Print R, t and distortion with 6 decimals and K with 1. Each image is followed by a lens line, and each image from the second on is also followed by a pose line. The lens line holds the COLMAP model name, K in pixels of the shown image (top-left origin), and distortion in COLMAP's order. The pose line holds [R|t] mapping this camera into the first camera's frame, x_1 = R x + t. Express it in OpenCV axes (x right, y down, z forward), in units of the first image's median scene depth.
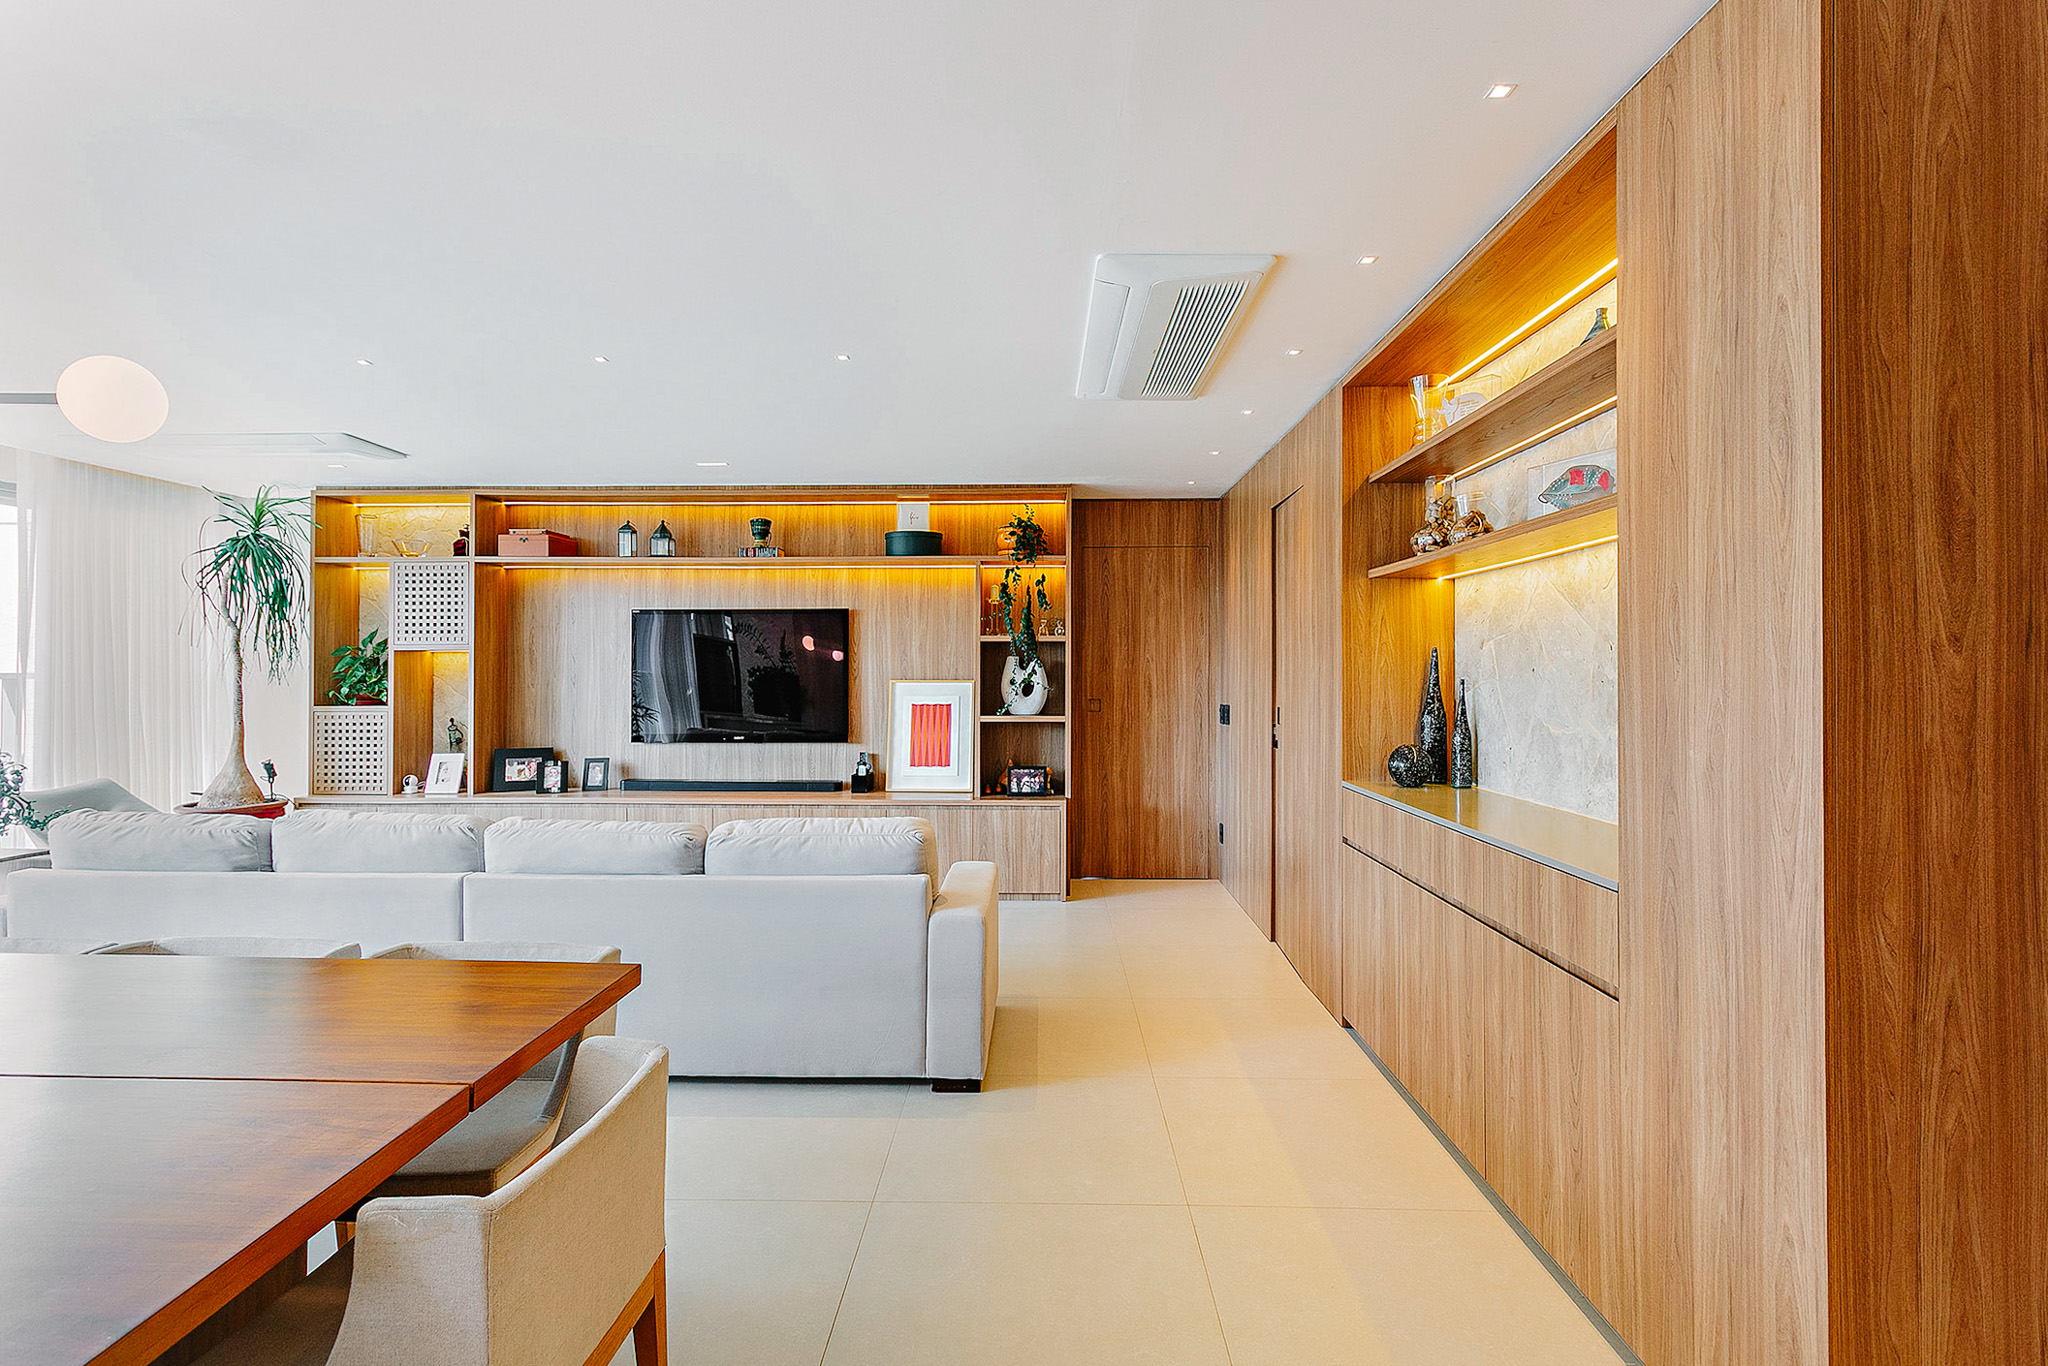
lens RADIAL K [[965.5, 0, 1018.6], [0, 965.5, 669.4], [0, 0, 1]] dist [-0.000551, -0.000245]
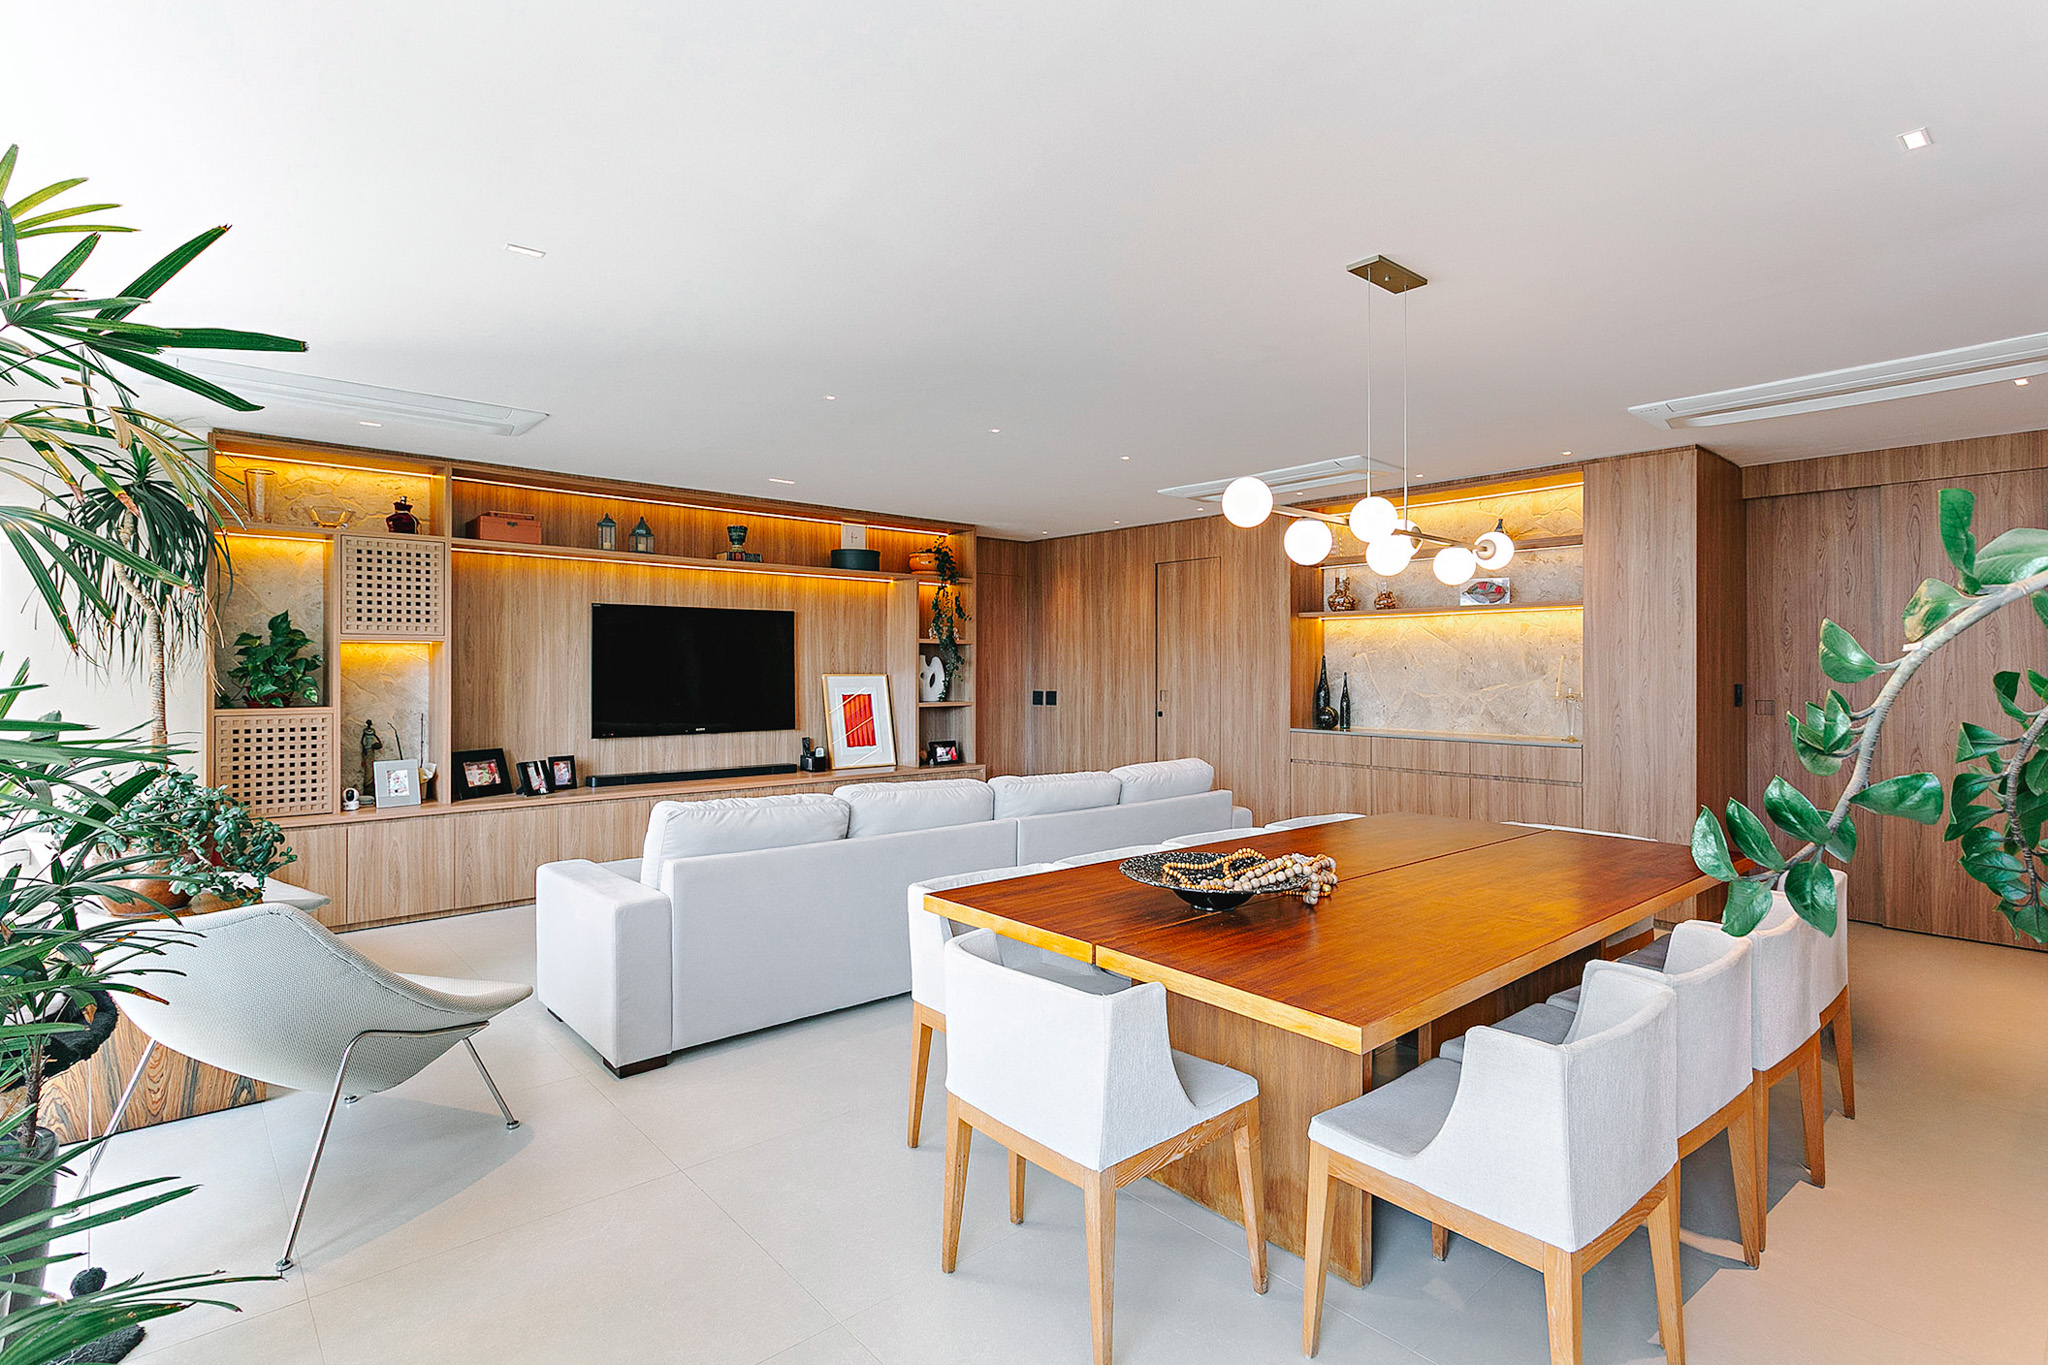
lens RADIAL K [[938.0, 0, 985.3], [0, 938.0, 673.6], [0, 0, 1]] dist [0.000631, 0.000026]
pose [[0.764960, -0.002288, 0.644074, -0.730296], [-0.004054, 0.999957, 0.008368, 0.000125], [-0.644065, -0.009012, 0.764917, 0.014722]]
